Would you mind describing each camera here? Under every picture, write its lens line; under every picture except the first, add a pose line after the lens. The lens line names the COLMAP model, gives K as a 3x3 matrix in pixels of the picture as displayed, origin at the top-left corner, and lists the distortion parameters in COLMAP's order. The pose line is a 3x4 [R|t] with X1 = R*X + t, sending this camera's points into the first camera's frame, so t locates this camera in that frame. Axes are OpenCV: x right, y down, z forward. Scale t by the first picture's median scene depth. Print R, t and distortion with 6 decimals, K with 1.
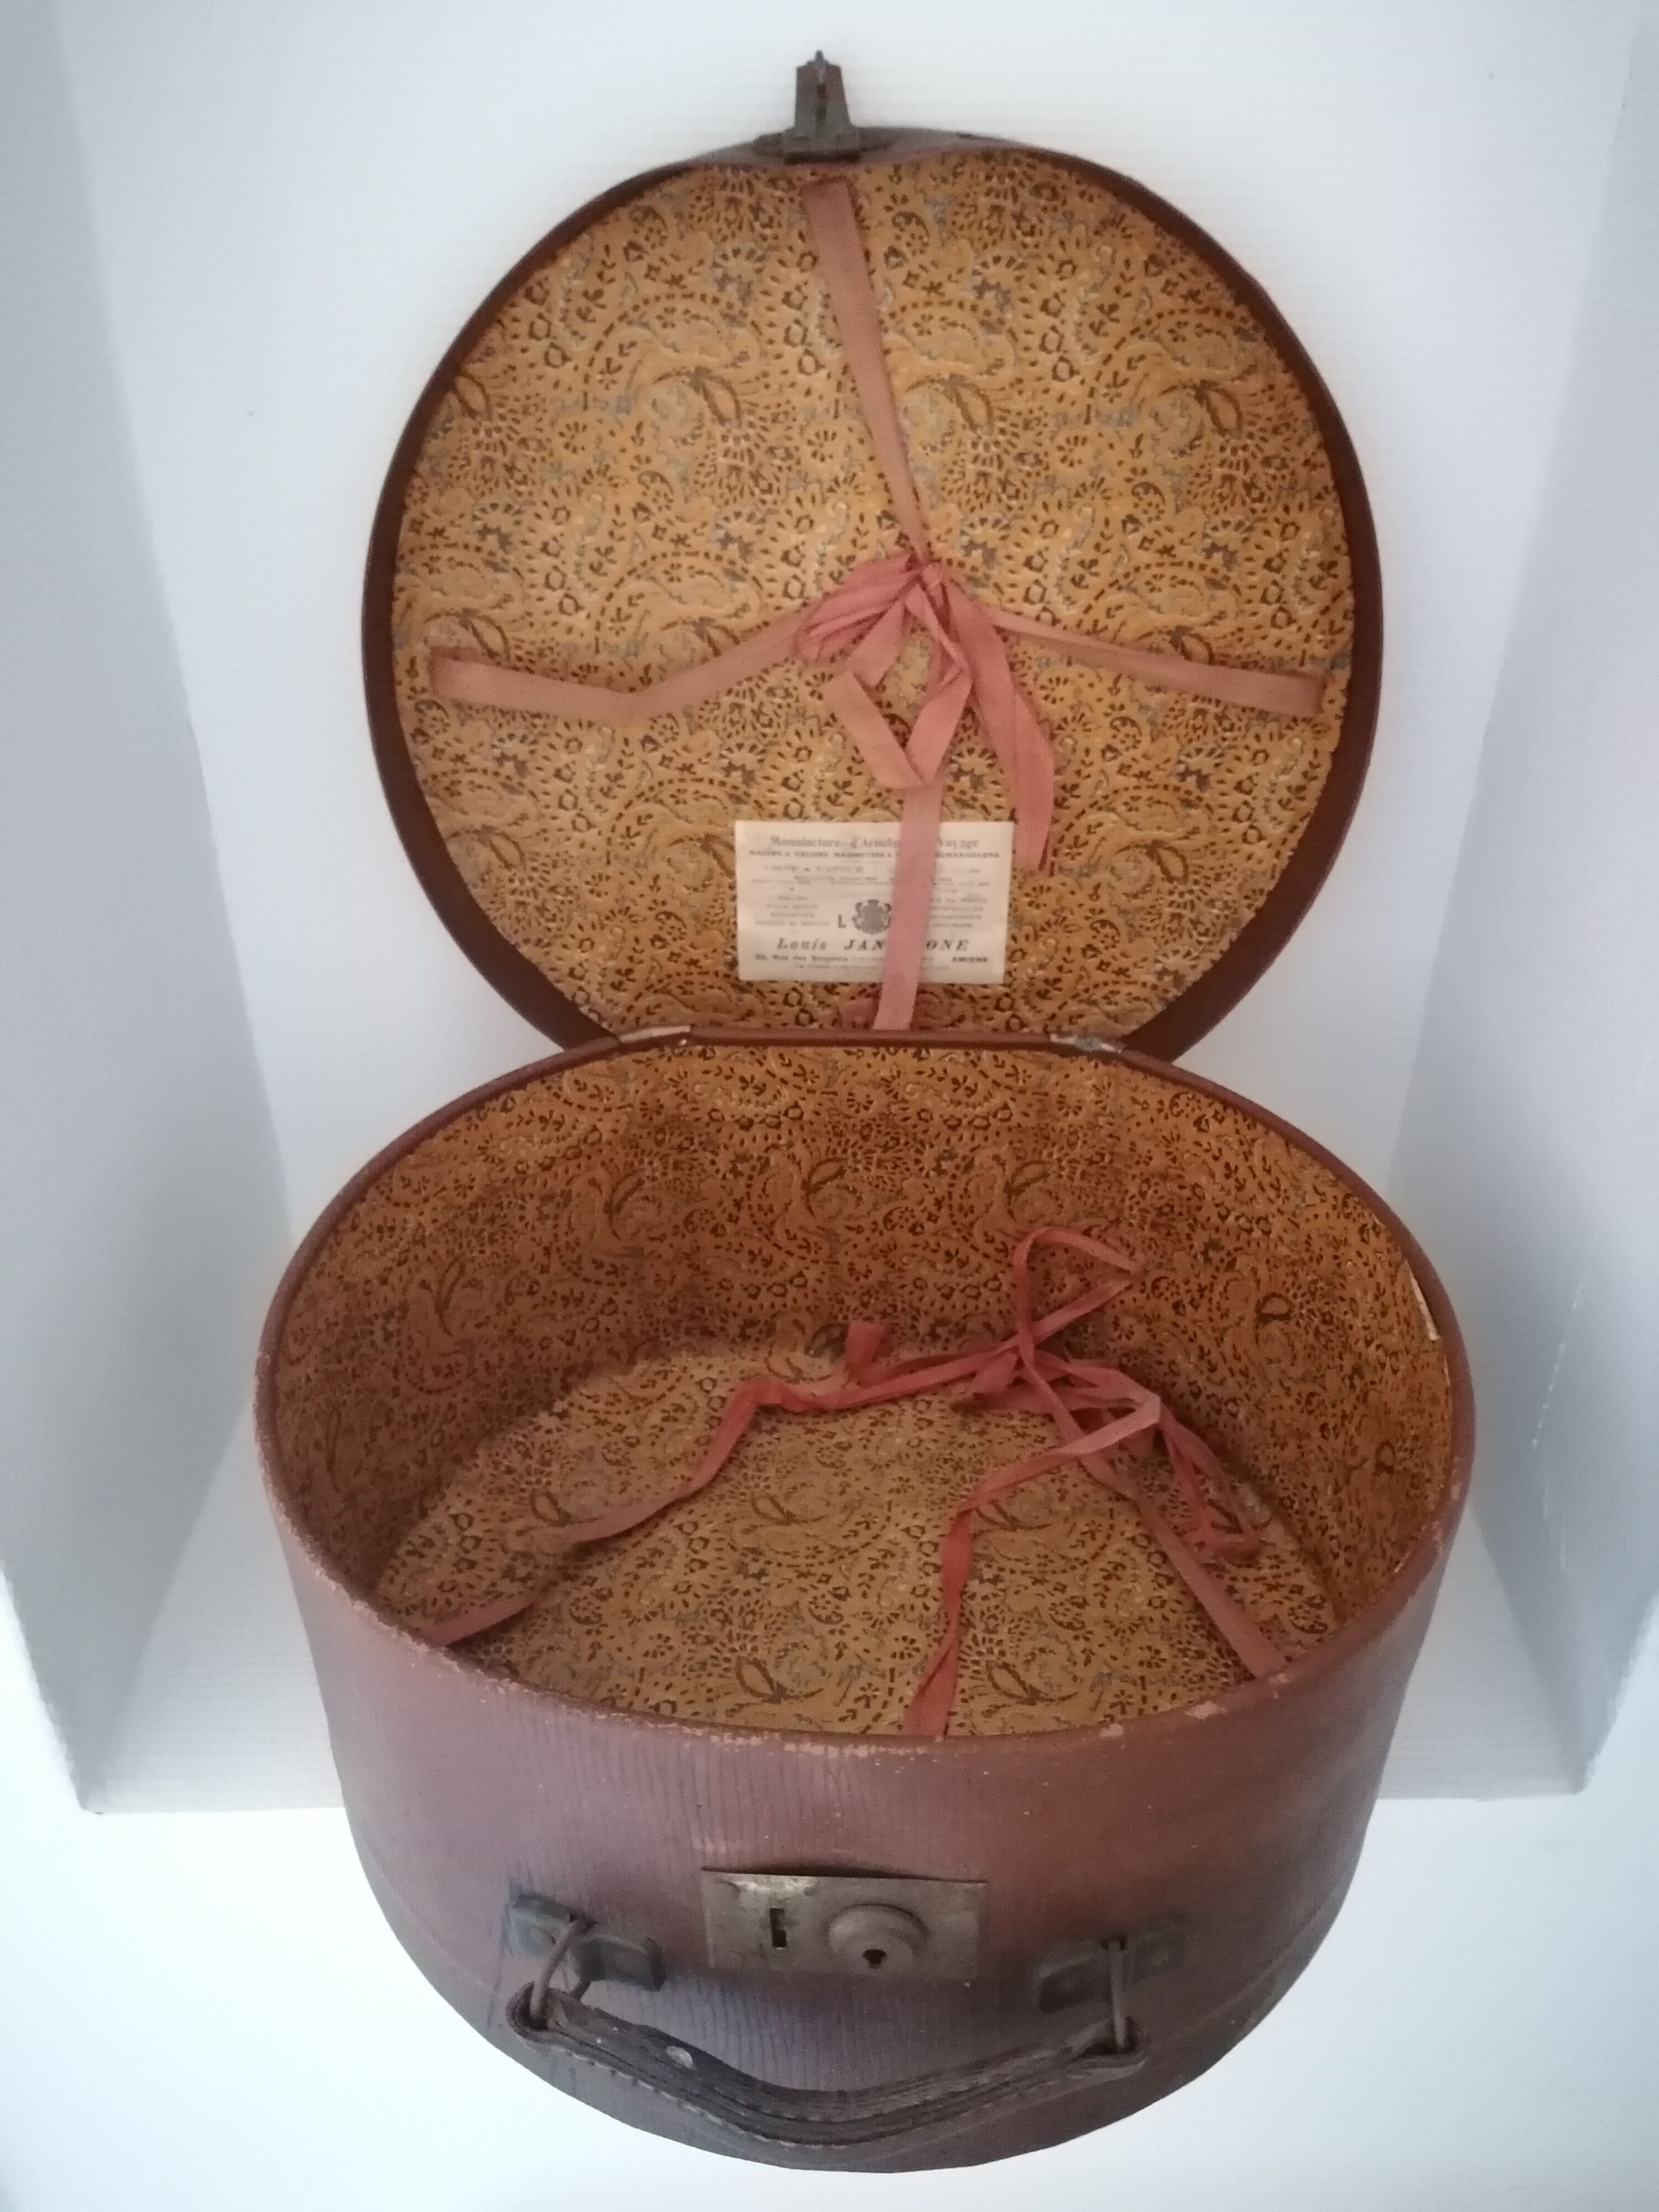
lens RADIAL K [[1682.6, 0, 834.8], [0, 1682.6, 1095.9], [0, 0, 1]] dist [0.100040, -0.137506]
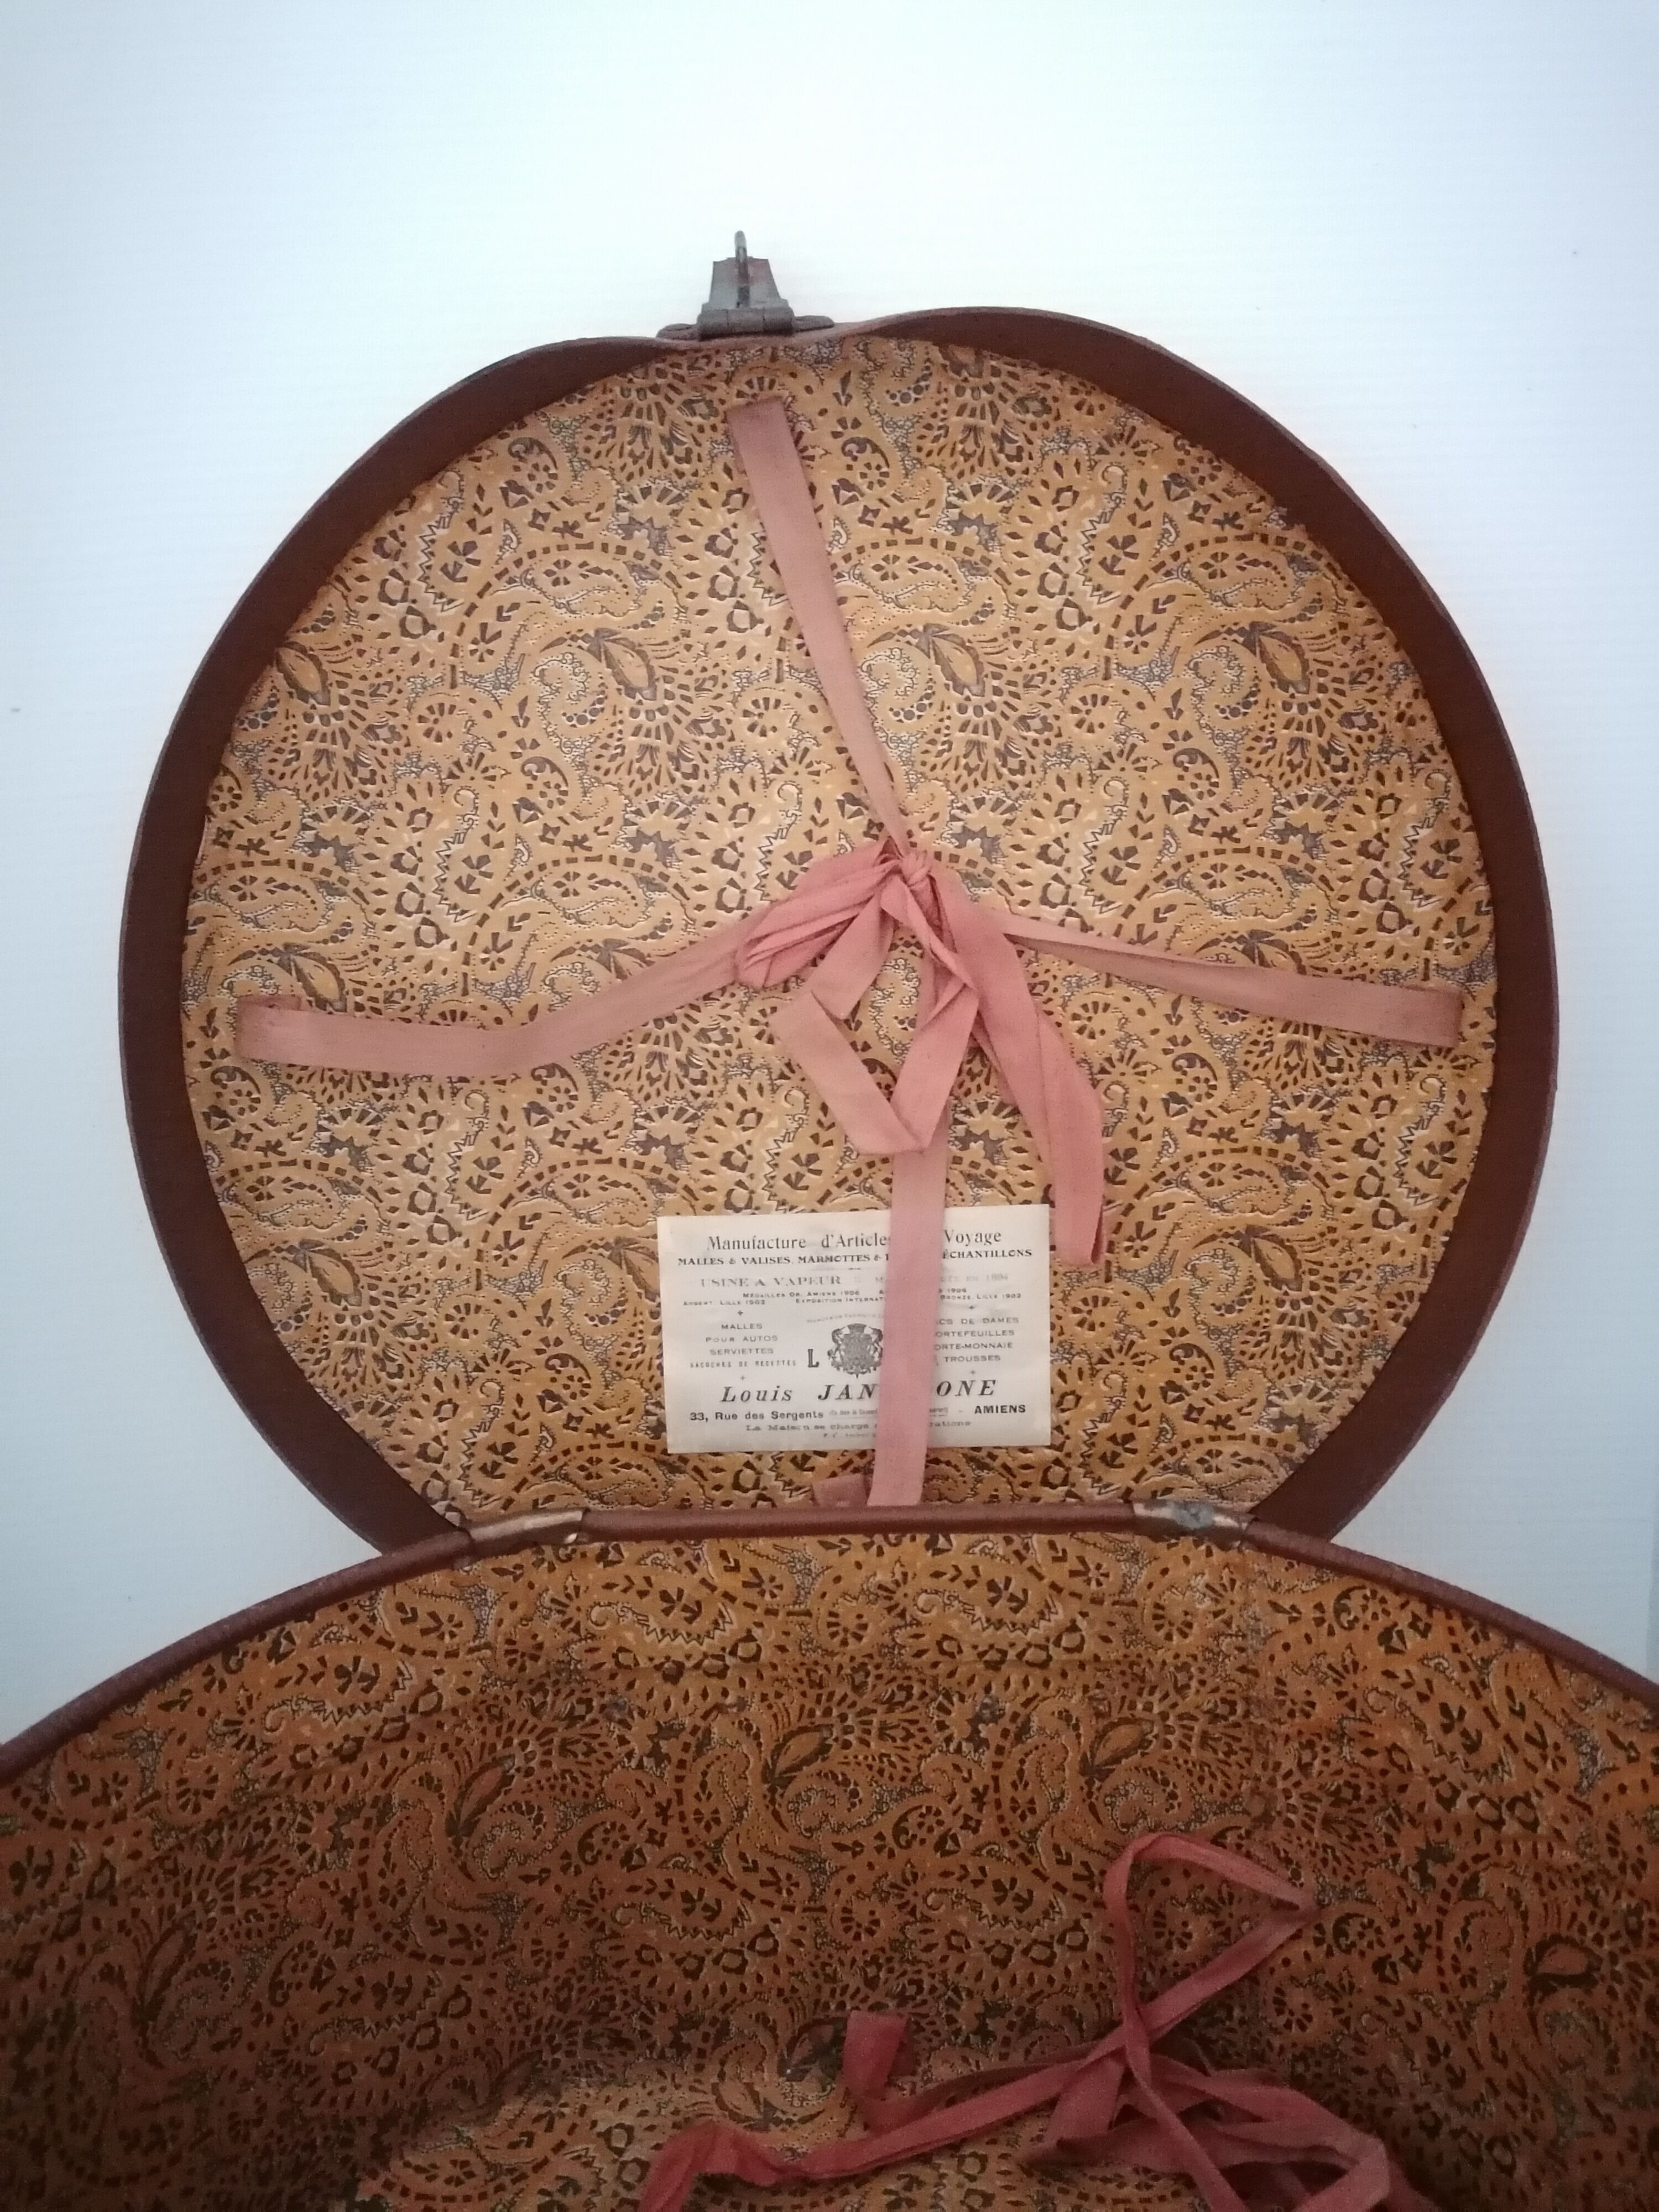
lens RADIAL K [[1682.6, 0, 834.8], [0, 1682.6, 1095.9], [0, 0, 1]] dist [0.100040, -0.137506]
pose [[0.999371, -0.035133, 0.004728, 0.014466], [0.034632, 0.939118, -0.341846, 0.035314], [0.007570, 0.341795, 0.939744, 0.323950]]
